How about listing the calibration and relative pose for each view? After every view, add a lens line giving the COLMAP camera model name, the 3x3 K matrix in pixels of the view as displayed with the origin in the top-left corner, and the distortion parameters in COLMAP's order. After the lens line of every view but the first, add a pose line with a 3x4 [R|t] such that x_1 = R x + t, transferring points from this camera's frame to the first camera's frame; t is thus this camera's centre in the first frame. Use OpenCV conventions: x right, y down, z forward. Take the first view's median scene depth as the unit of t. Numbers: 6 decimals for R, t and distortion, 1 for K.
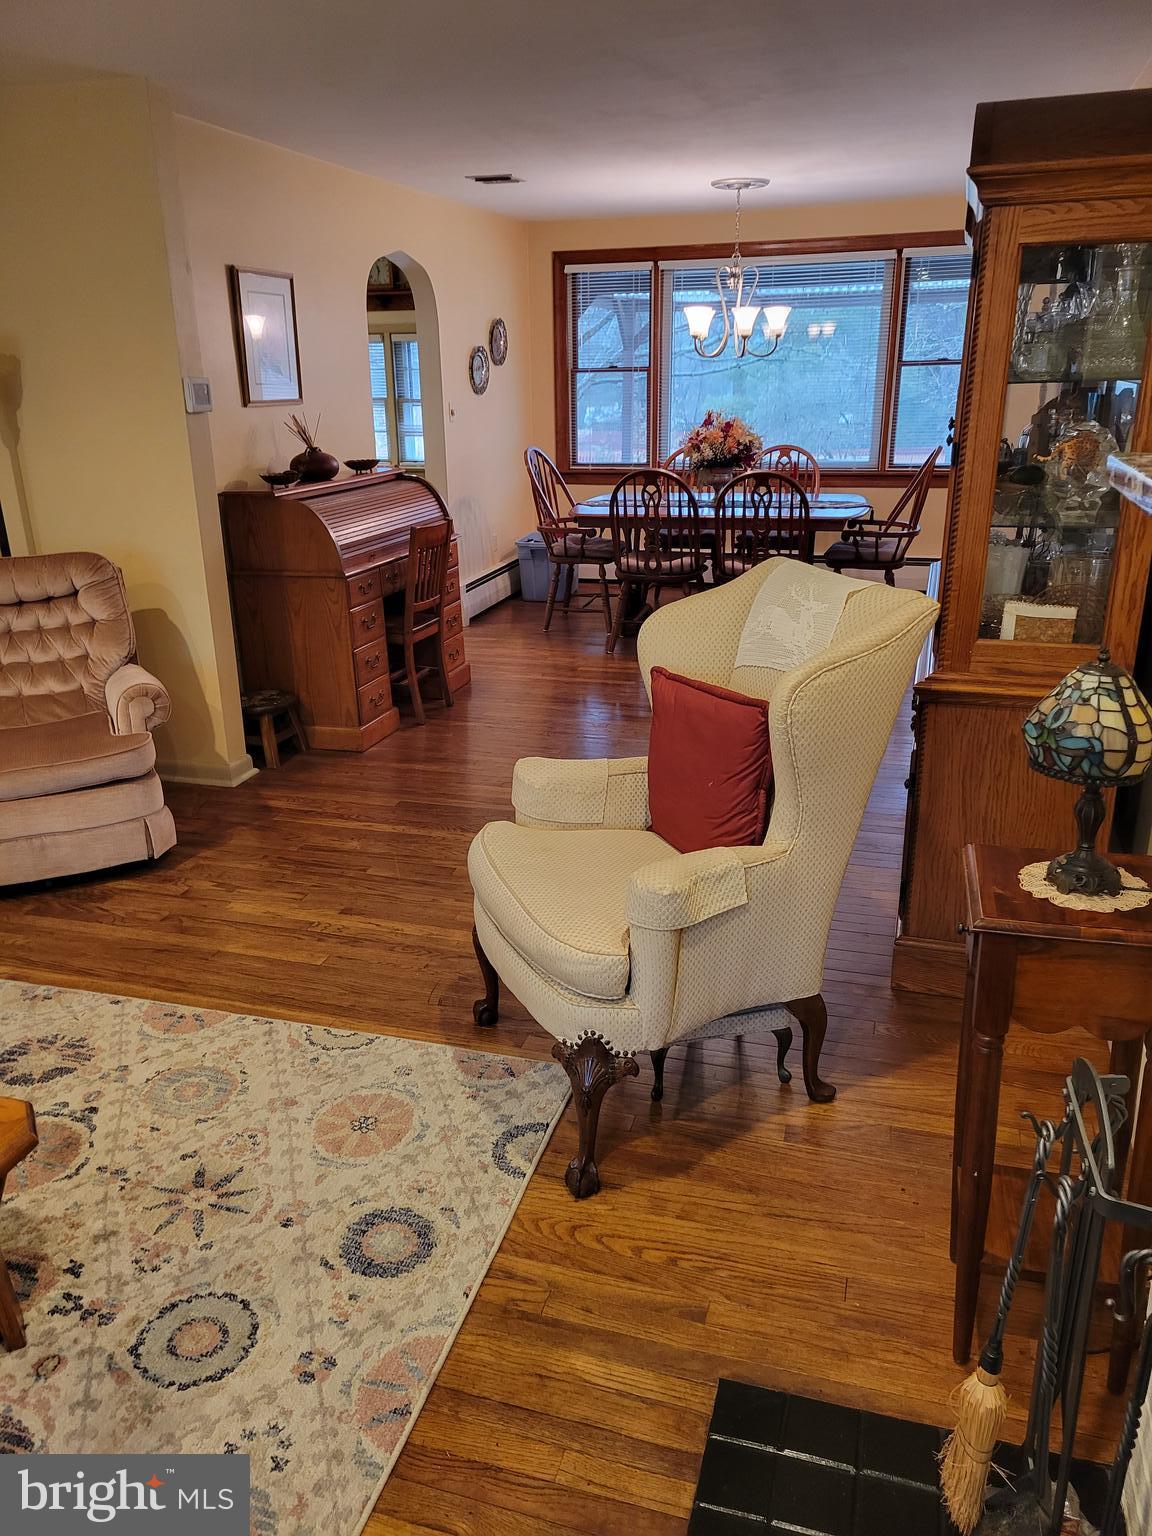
lens RADIAL K [[1141.2, 0, 575.1], [0, 1141.2, 766.4], [0, 0, 1]] dist [0.012123, -0.000213]
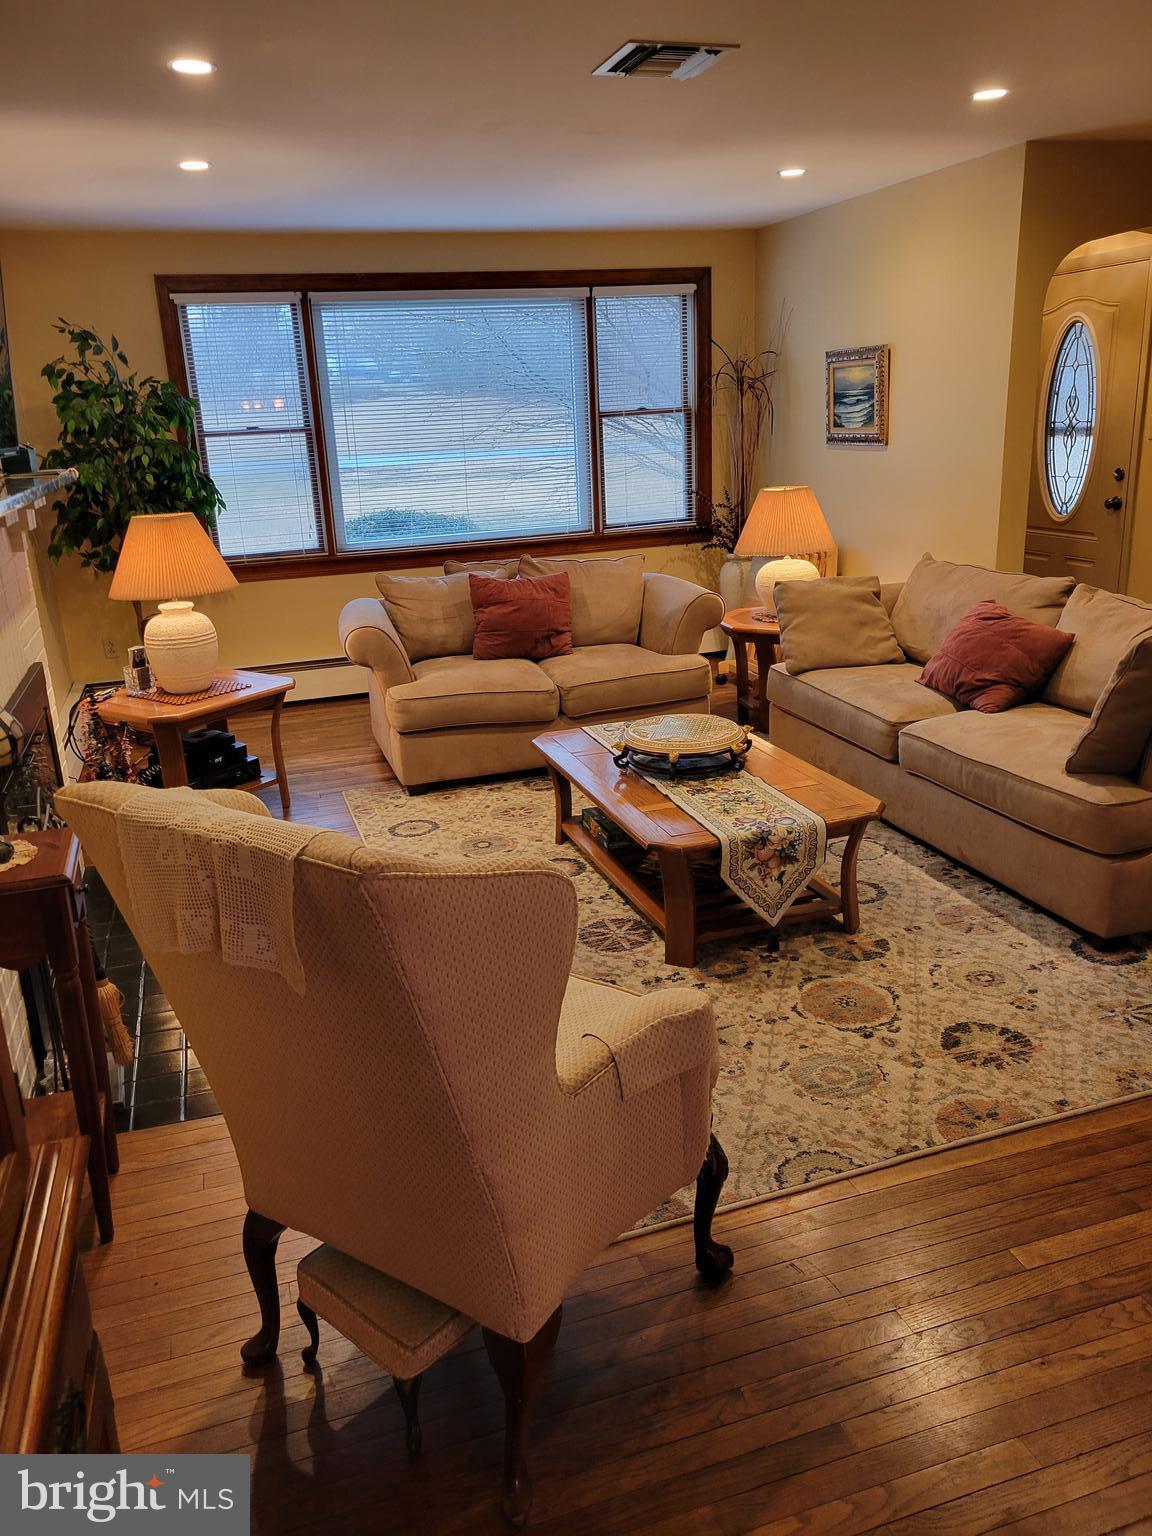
lens RADIAL K [[1141.2, 0, 575.3], [0, 1141.2, 768.4], [0, 0, 1]] dist [0.012123, -0.000213]
pose [[-0.830487, 0.198672, -0.520404, 0.344982], [-0.137749, 0.831972, 0.537445, -0.473139], [0.539737, 0.518026, -0.663576, 1.402818]]
